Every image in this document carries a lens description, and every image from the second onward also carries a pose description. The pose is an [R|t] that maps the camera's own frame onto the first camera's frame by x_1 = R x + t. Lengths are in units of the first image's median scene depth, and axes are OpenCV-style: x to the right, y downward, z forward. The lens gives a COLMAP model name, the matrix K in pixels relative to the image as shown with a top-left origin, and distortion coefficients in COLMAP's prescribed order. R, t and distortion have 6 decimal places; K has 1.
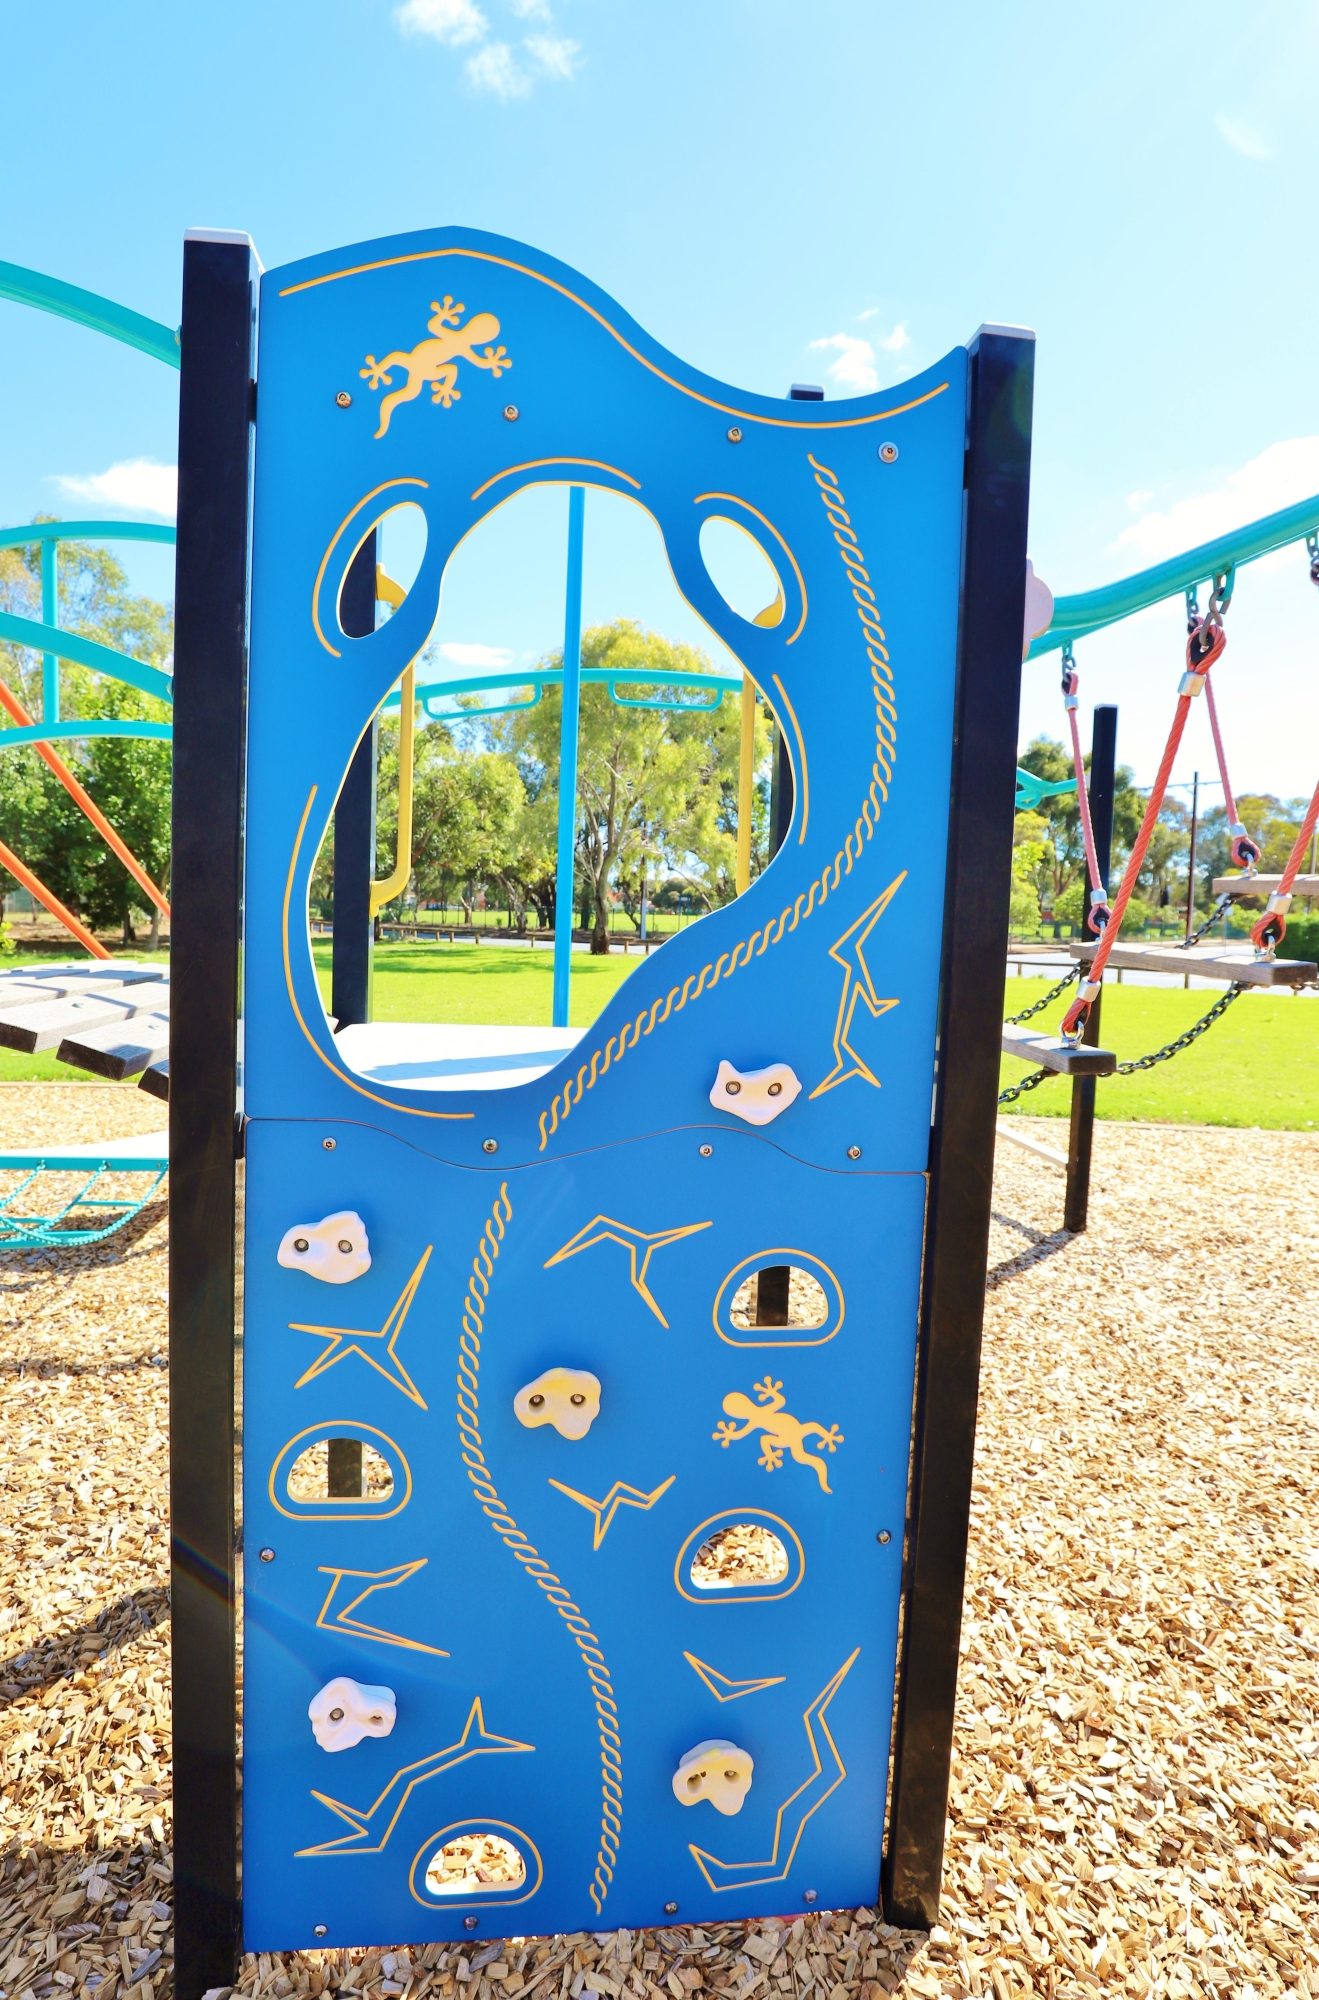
lens RADIAL K [[1065.7, 0, 634.5], [0, 1065.7, 979.1], [0, 0, 1]] dist [-0.031725, -0.000132]
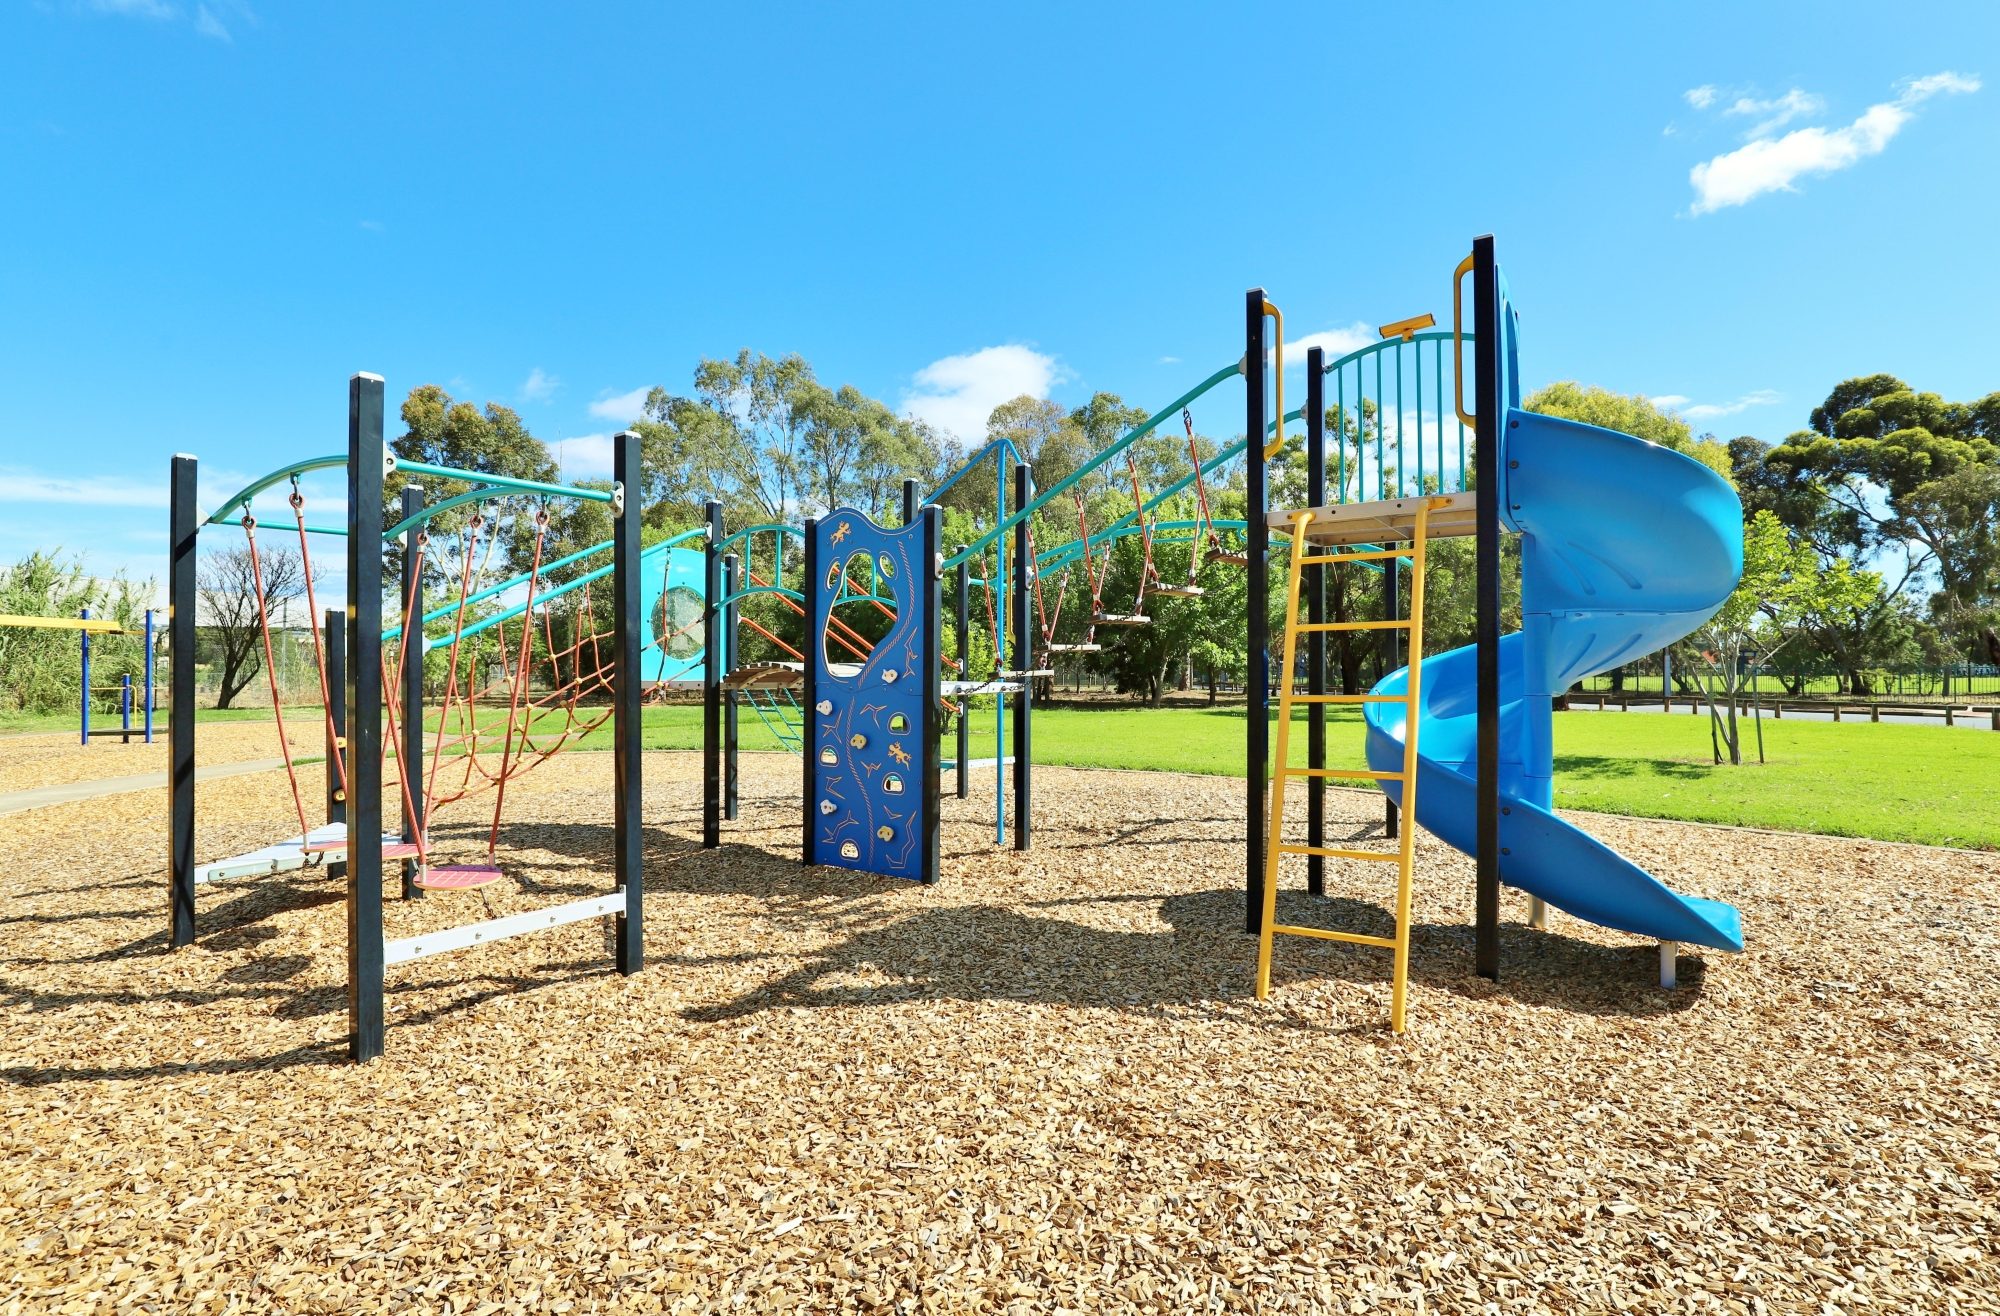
lens RADIAL K [[1065.7, 0, 1000.0], [0, 1065.7, 658.0], [0, 0, 1]] dist [-0.031725, -0.000132]
pose [[0.742042, -0.036627, -0.669352, 3.466497], [-0.022233, 0.996612, -0.079181, 0.371719], [0.669985, 0.073637, 0.738714, -2.047123]]
